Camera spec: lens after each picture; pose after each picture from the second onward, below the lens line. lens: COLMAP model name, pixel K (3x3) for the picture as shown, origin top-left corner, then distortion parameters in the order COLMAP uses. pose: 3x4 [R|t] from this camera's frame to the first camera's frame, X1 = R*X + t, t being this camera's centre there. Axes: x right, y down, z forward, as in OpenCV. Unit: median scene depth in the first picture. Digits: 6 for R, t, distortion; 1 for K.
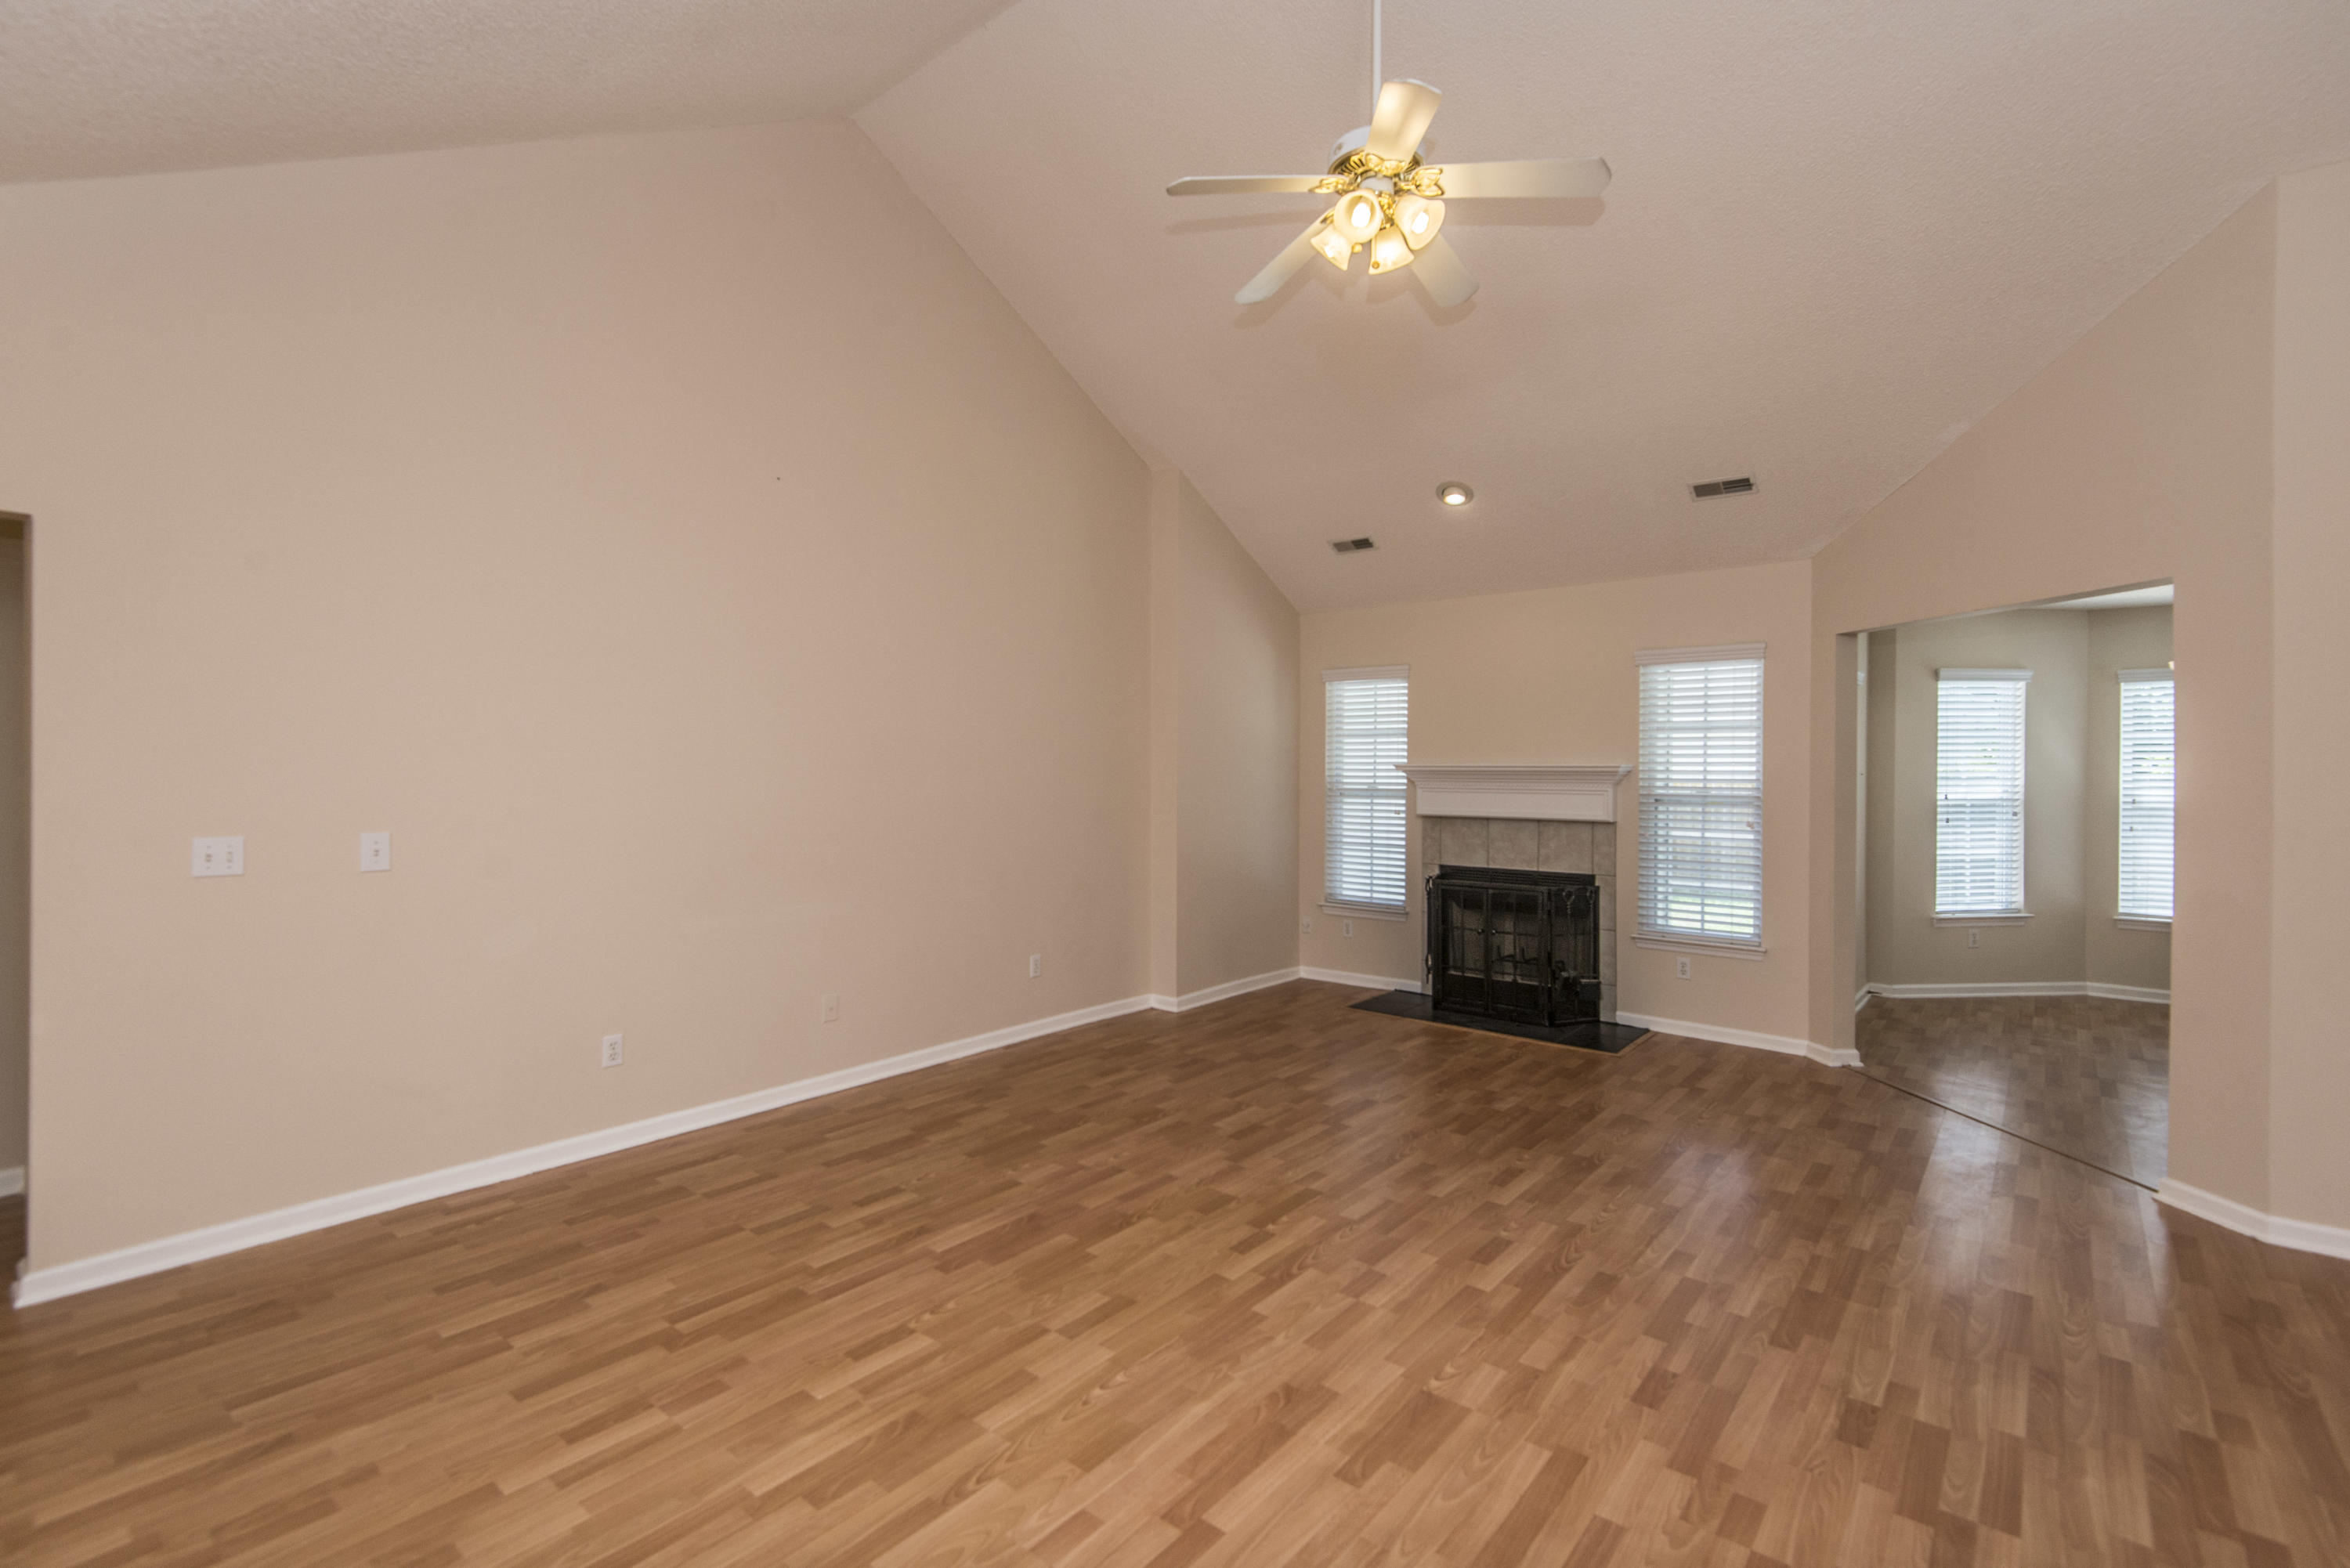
lens RADIAL K [[1060.5, 0, 1169.7], [0, 1060.5, 774.1], [0, 0, 1]] dist [0.039465, -0.021655]
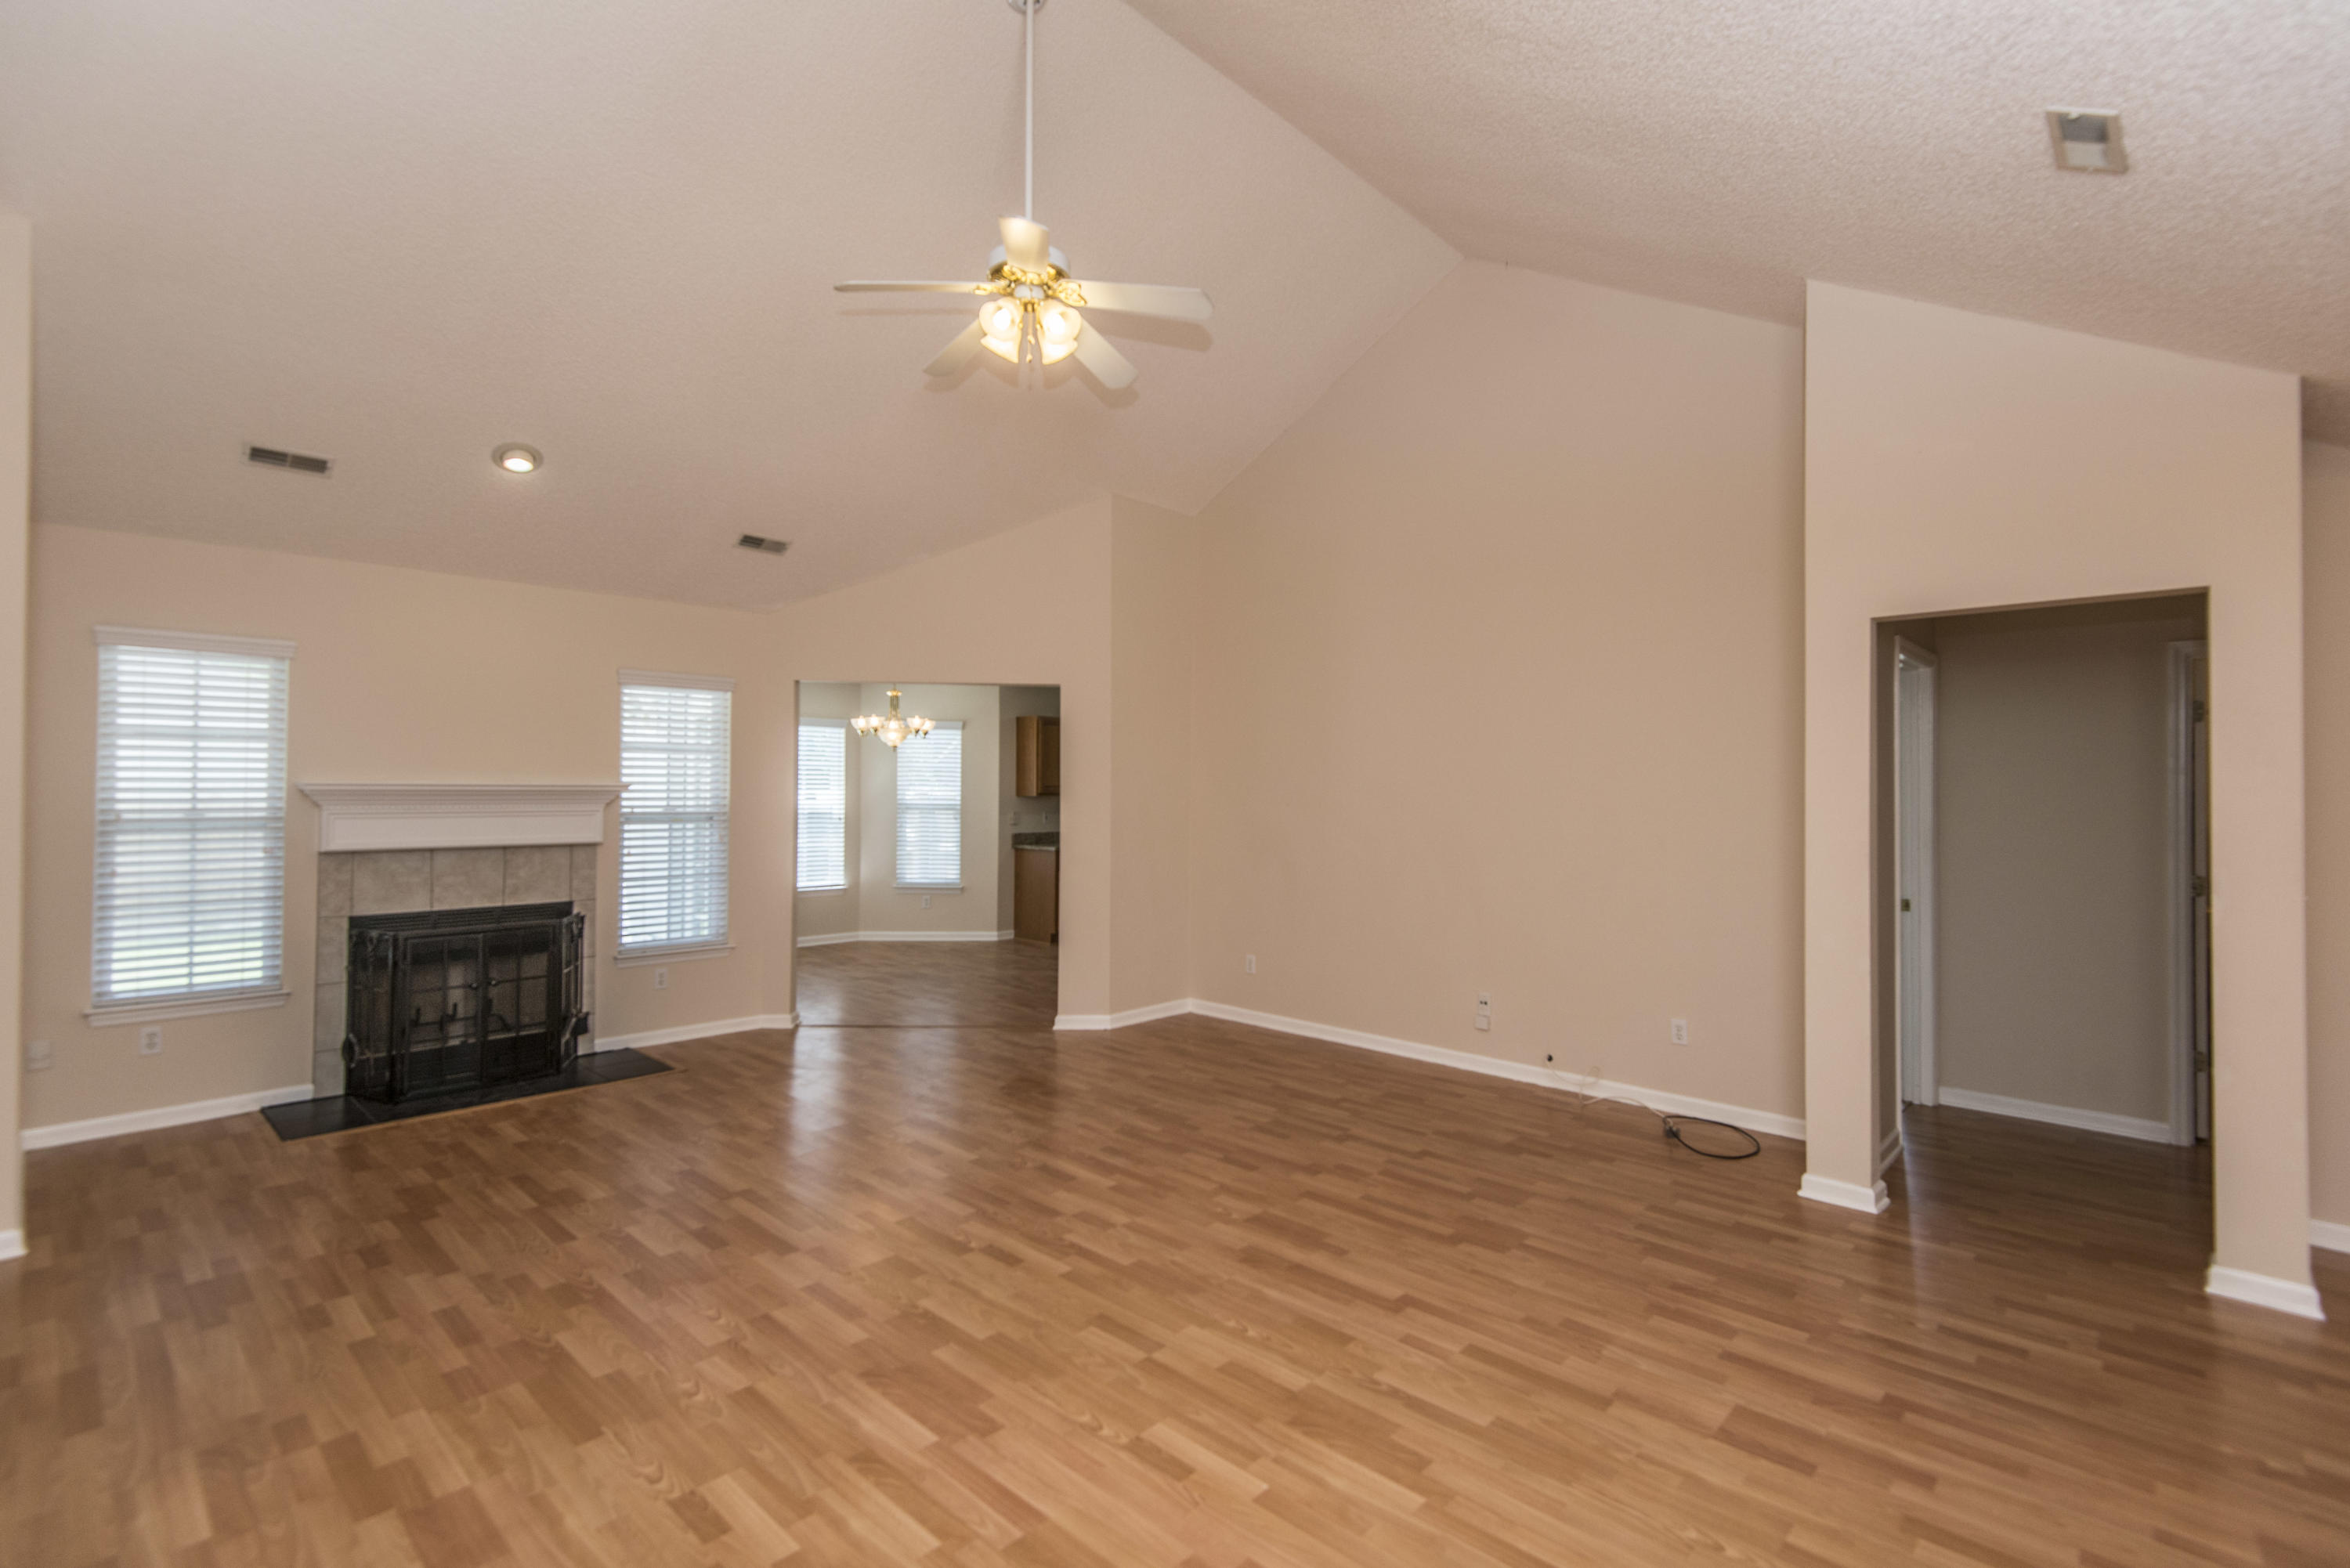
lens RADIAL K [[1068.9, 0, 1173.3], [0, 1068.9, 772.5], [0, 0, 1]] dist [0.023557, -0.010978]
pose [[0.069085, 0.010594, 0.997555, -0.625351], [0.002005, 0.999940, -0.010758, -0.008730], [-0.997609, 0.002743, 0.069060, 0.506439]]
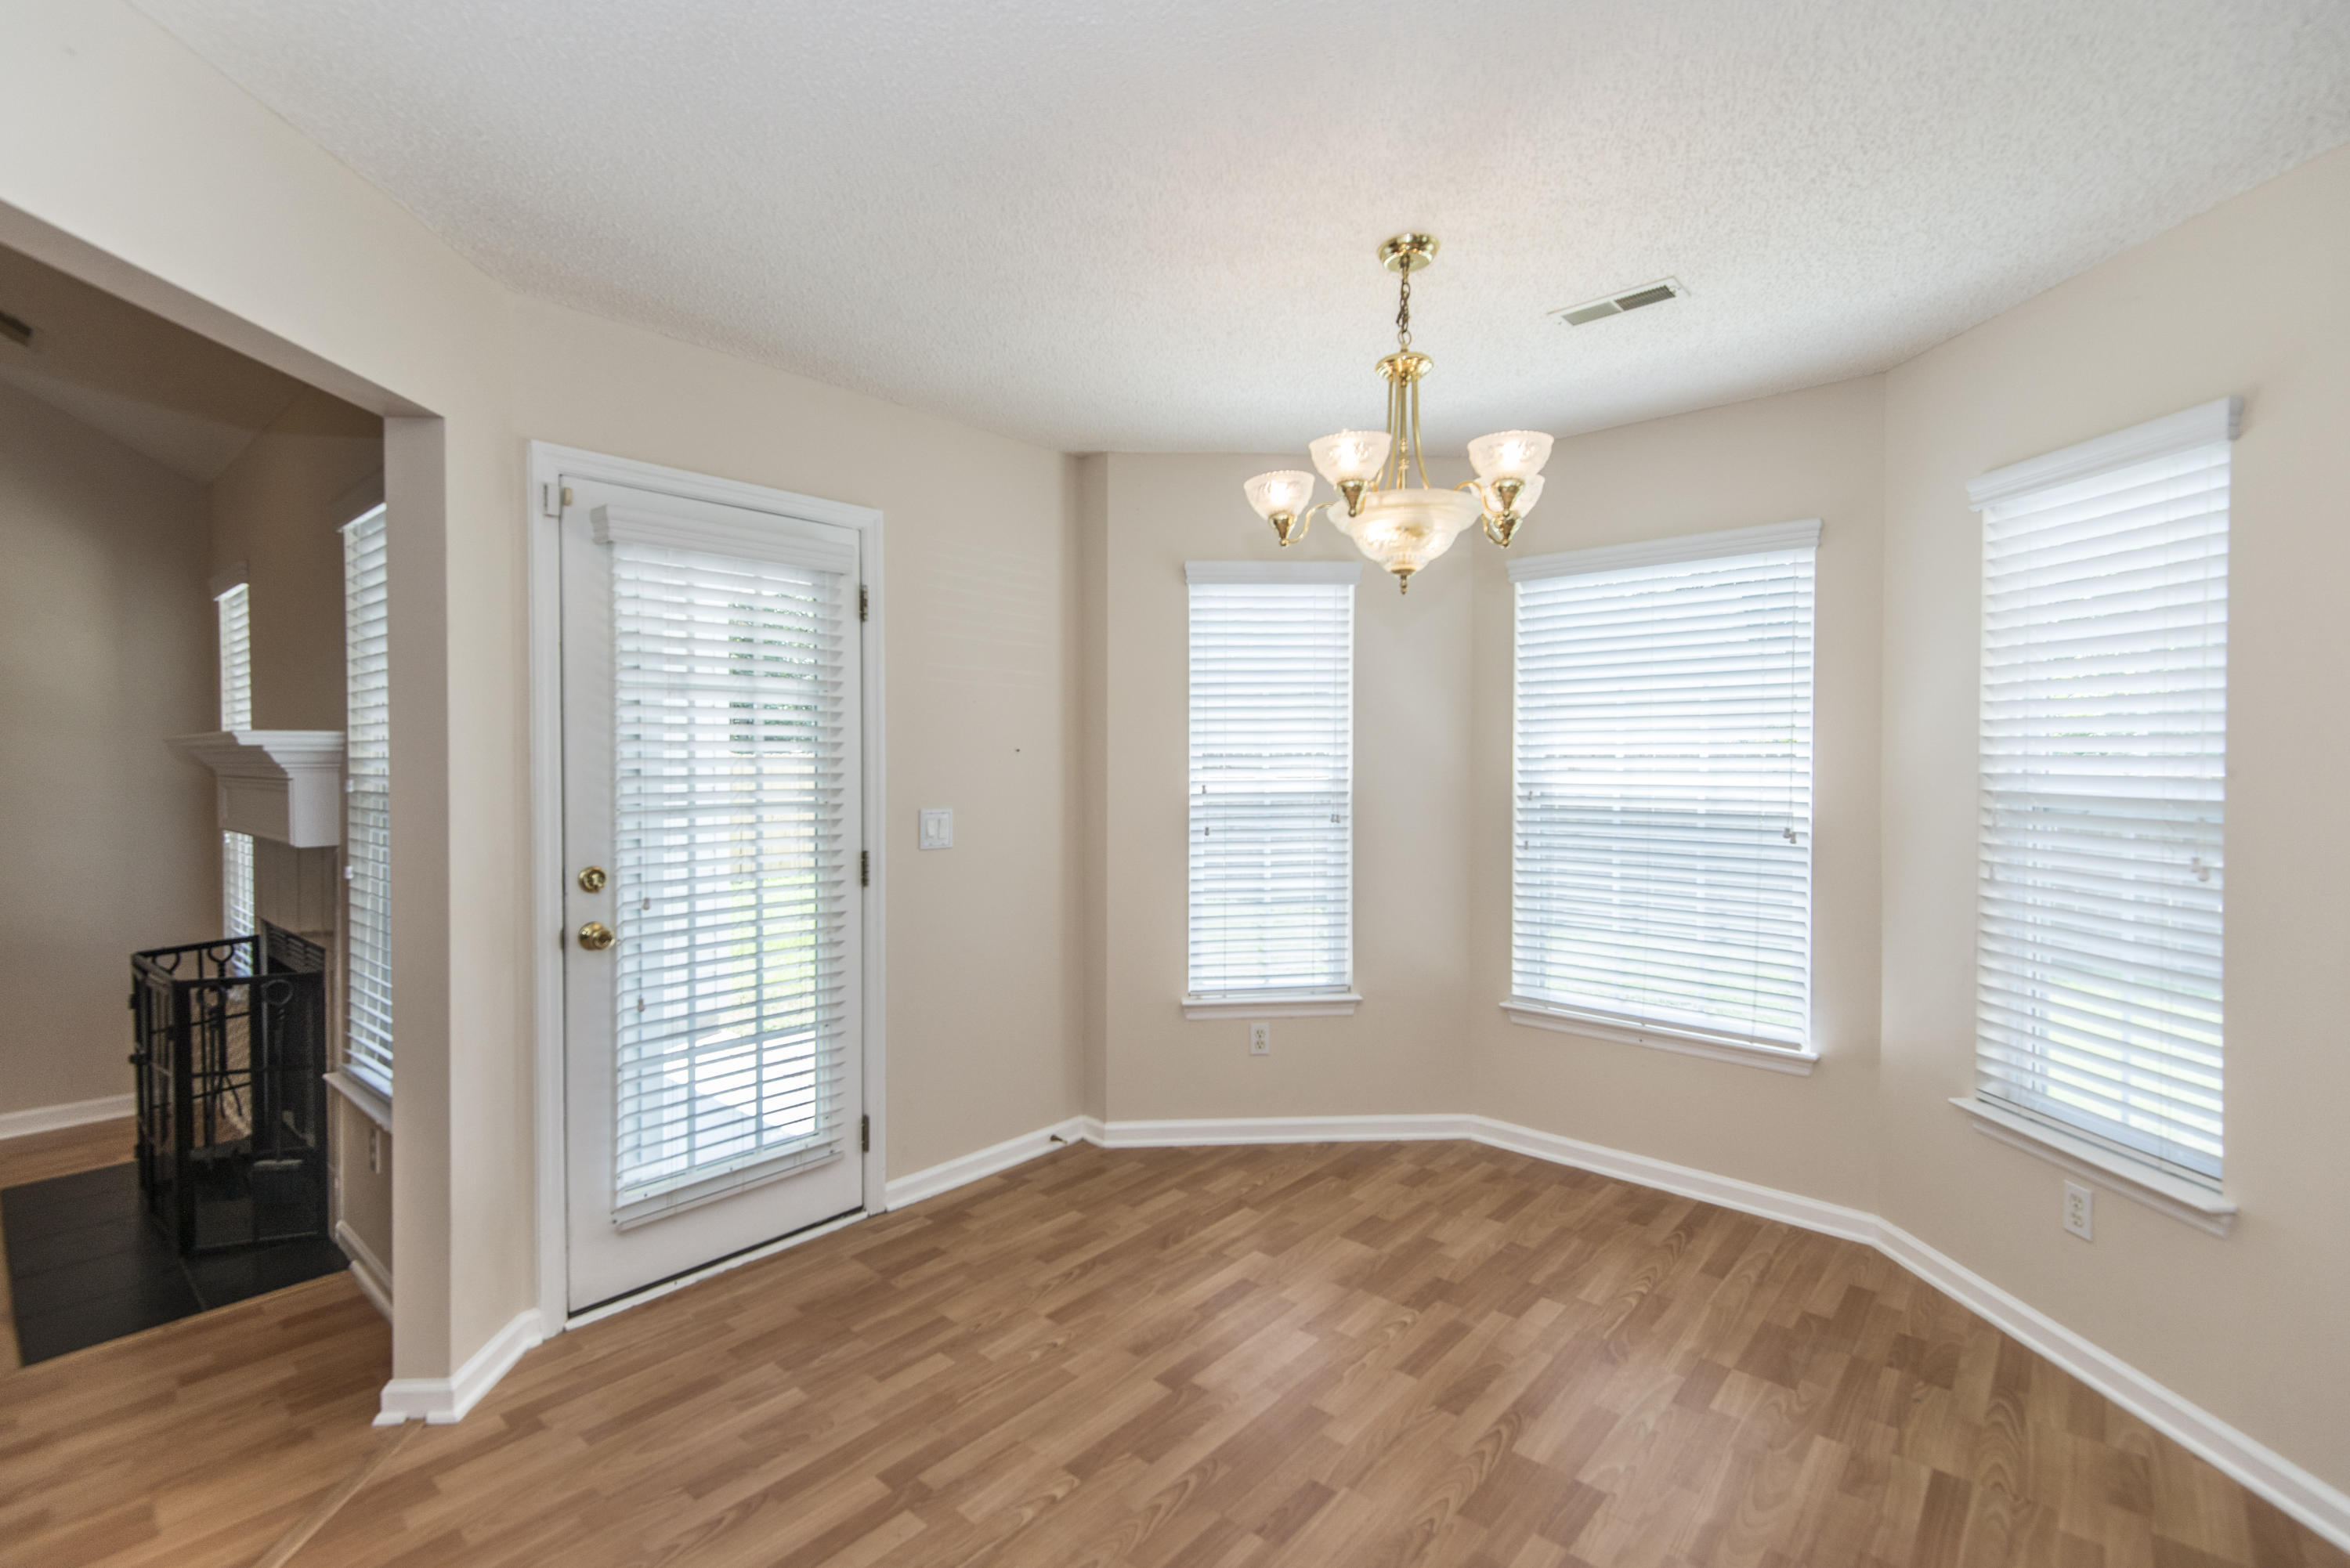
lens RADIAL K [[1060.5, 0, 1169.7], [0, 1060.5, 774.1], [0, 0, 1]] dist [0.039465, -0.021655]
pose [[0.999433, -0.008494, -0.032571, 1.008080], [0.008876, 0.999893, 0.011606, 0.008880], [0.032469, -0.011888, 0.999402, 0.618150]]
